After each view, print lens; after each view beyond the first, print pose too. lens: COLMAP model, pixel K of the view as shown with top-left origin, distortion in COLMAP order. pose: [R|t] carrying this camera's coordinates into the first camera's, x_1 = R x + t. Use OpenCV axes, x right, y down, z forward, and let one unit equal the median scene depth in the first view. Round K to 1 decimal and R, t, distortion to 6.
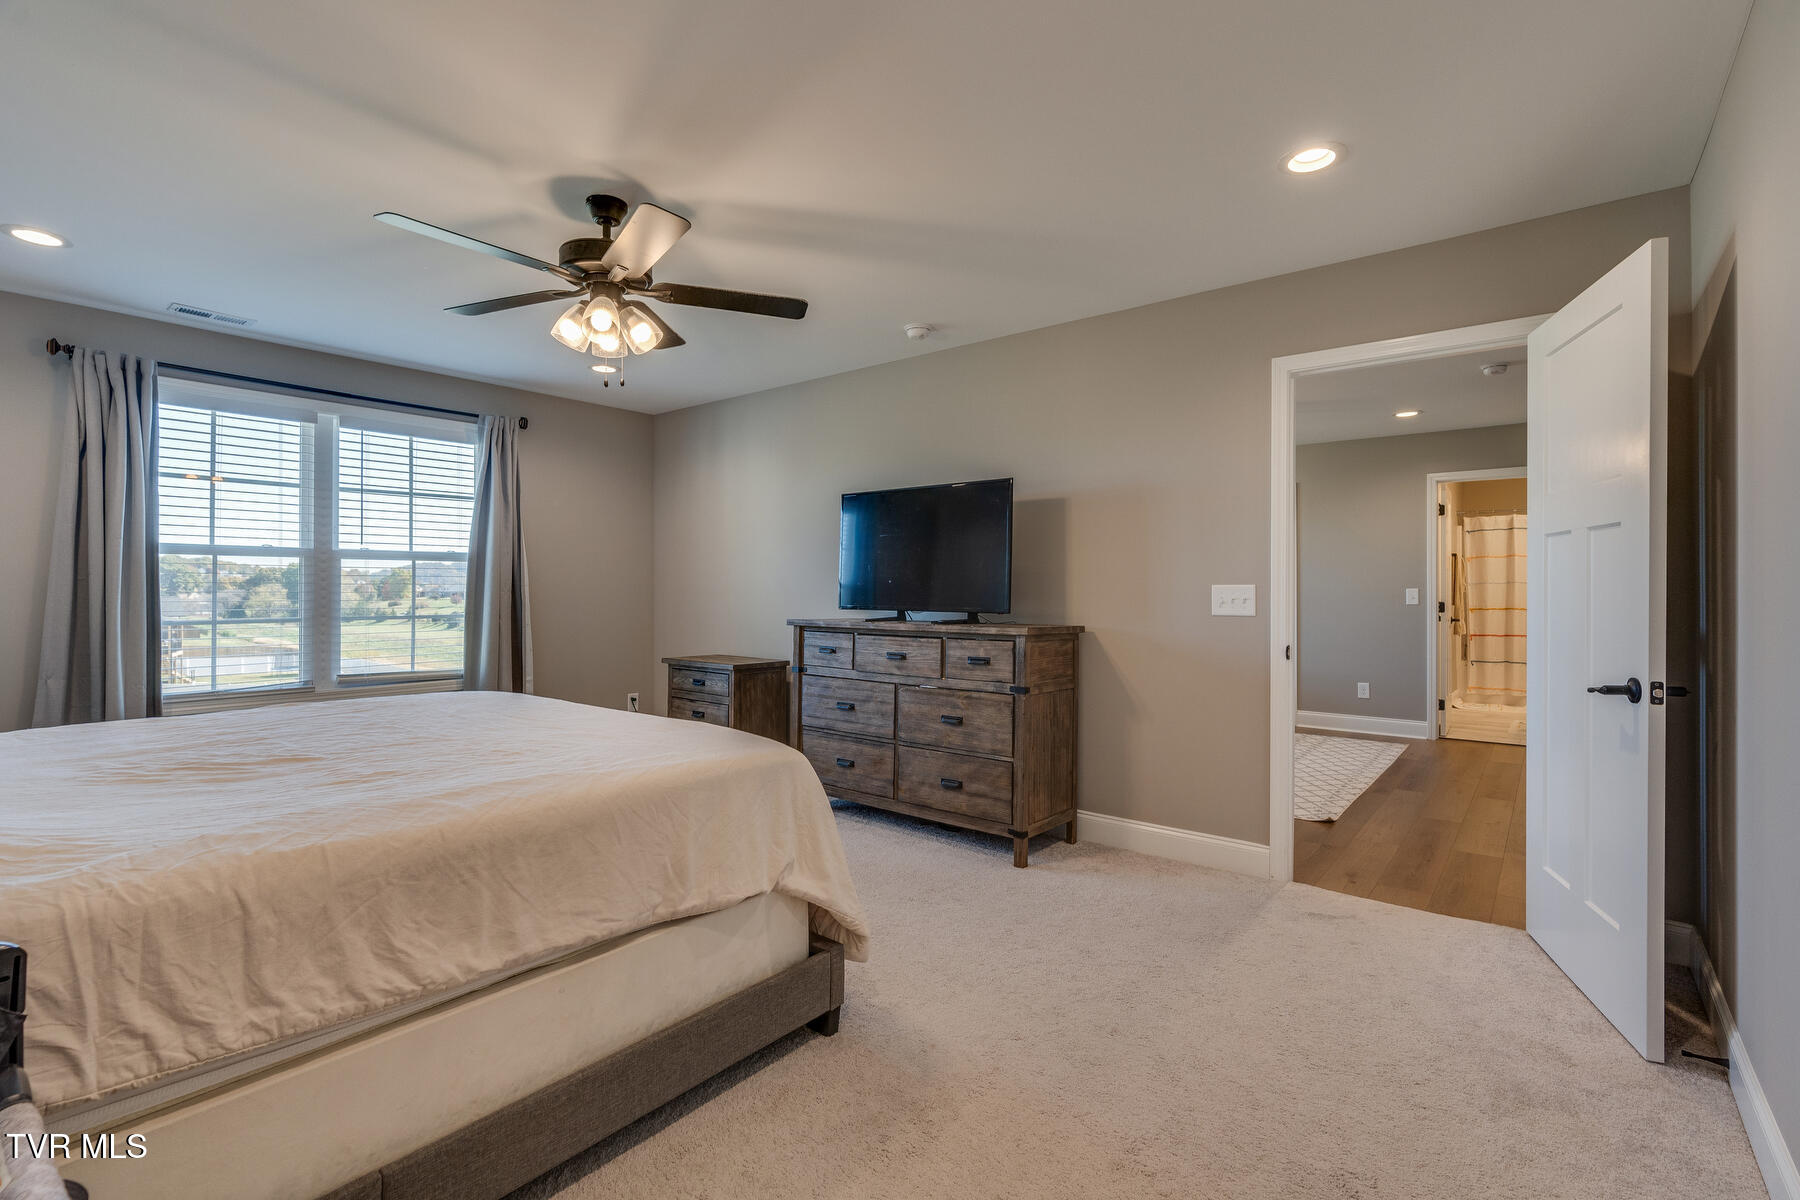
lens RADIAL K [[792.2, 0, 917.5], [0, 792.2, 594.5], [0, 0, 1]] dist [-0.003966, -0.000207]
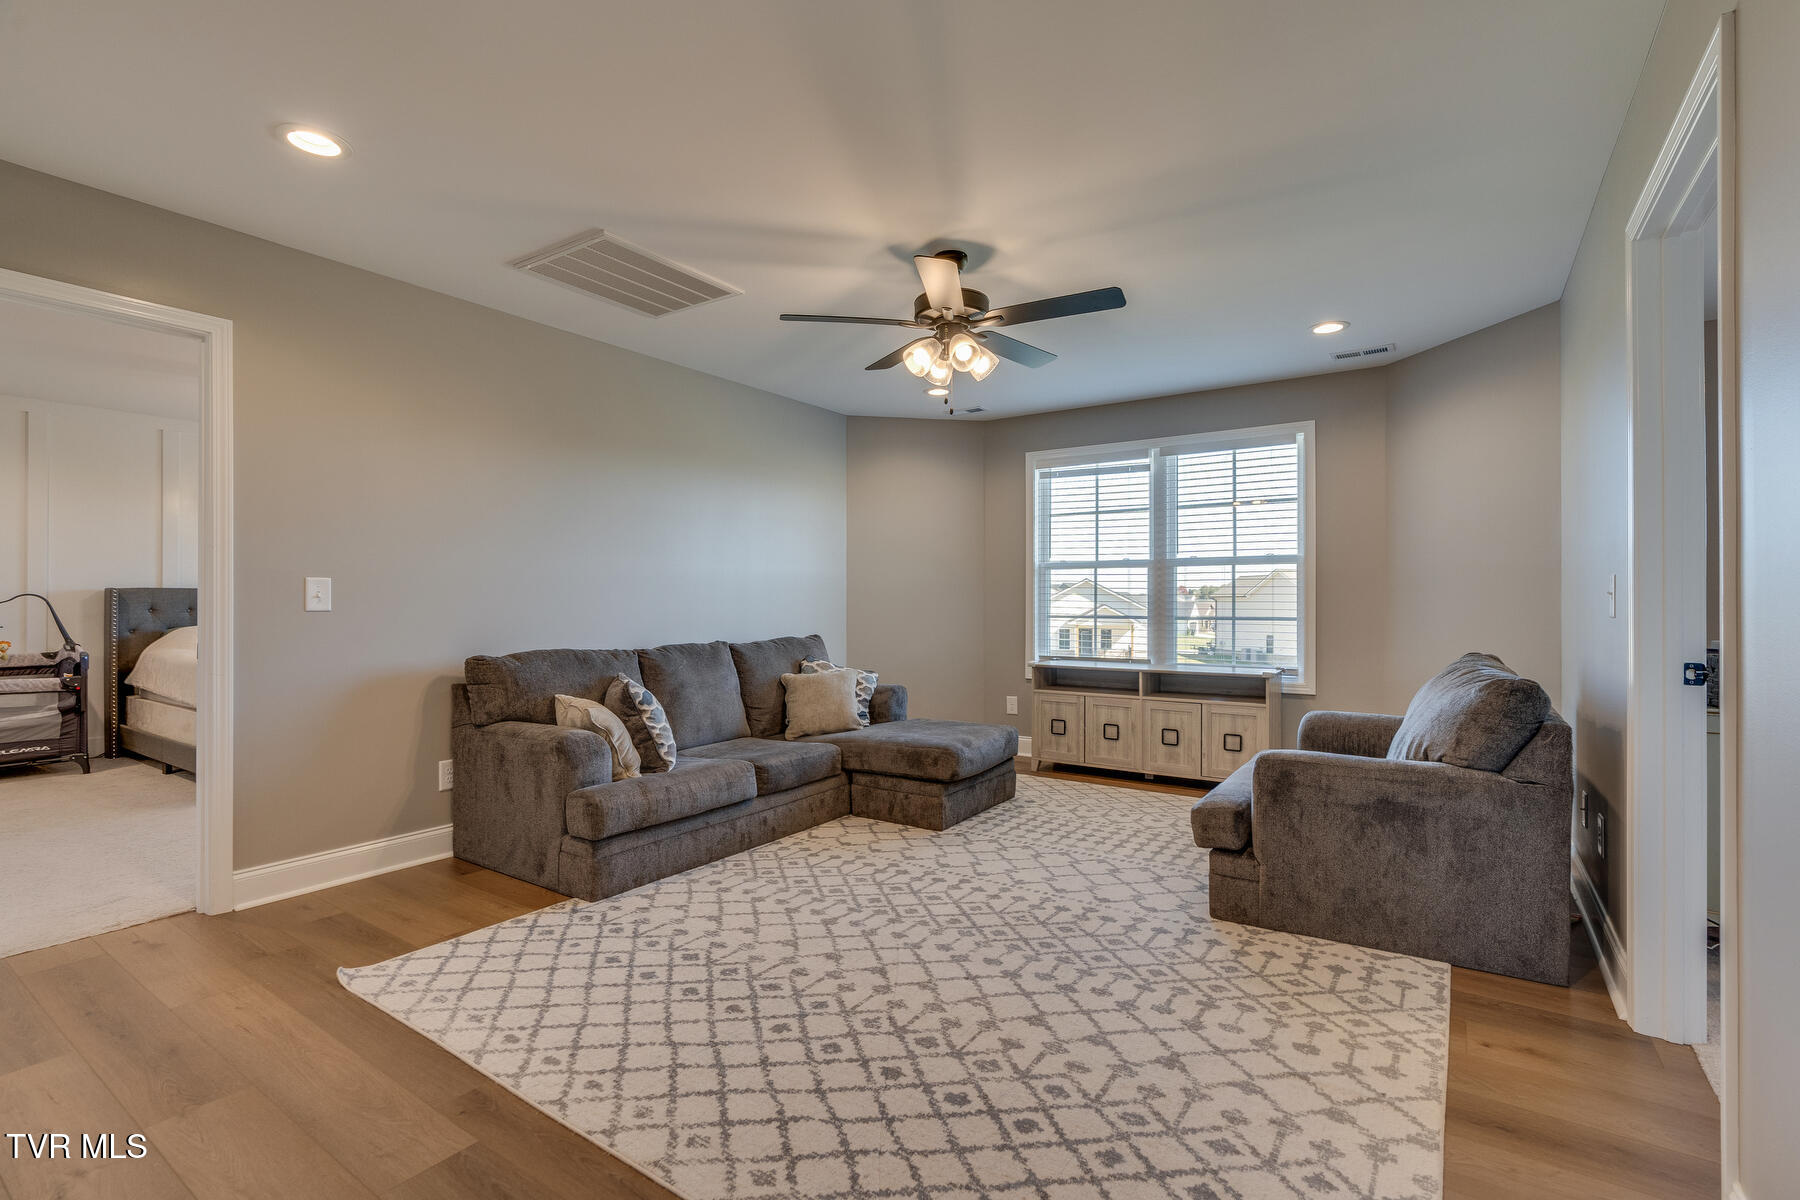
lens RADIAL K [[792.2, 0, 910.4], [0, 792.2, 591.7], [0, 0, 1]] dist [-0.003966, -0.000207]
pose [[0.078286, -0.002491, -0.996928, 1.255955], [-0.002731, 0.999993, -0.002713, -0.008612], [0.996927, 0.002935, 0.078278, 1.514897]]
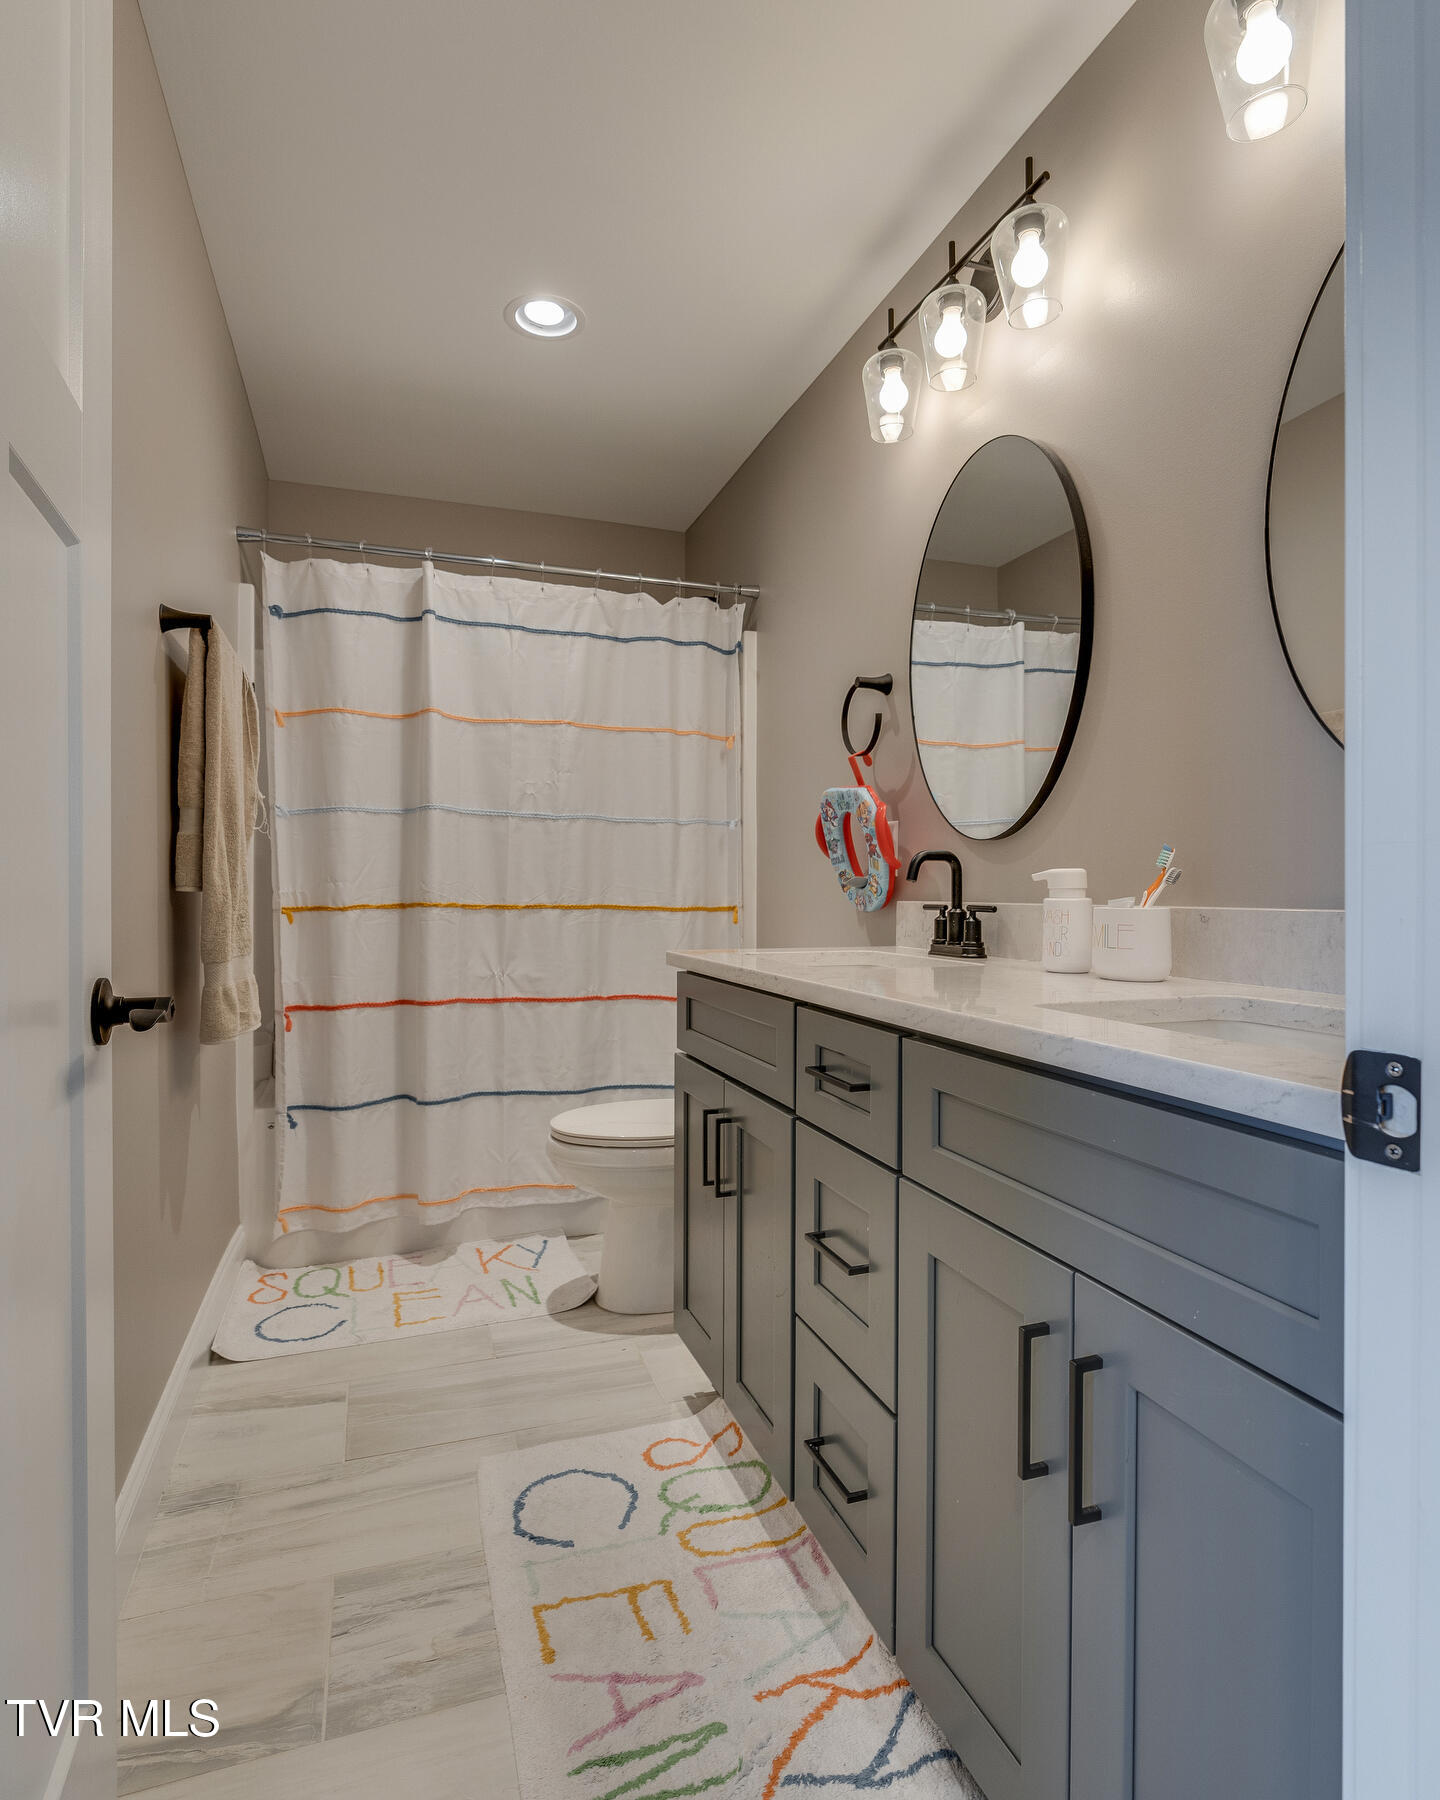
lens RADIAL K [[971.3, 0, 722.1], [0, 971.3, 898.9], [0, 0, 1]] dist [-0.000683, 0.000114]
pose [[0.520418, -0.002712, 0.853907, 0.502354], [0.000135, 0.999995, 0.003094, 0.014173], [-0.853912, -0.001495, 0.520416, 0.712364]]
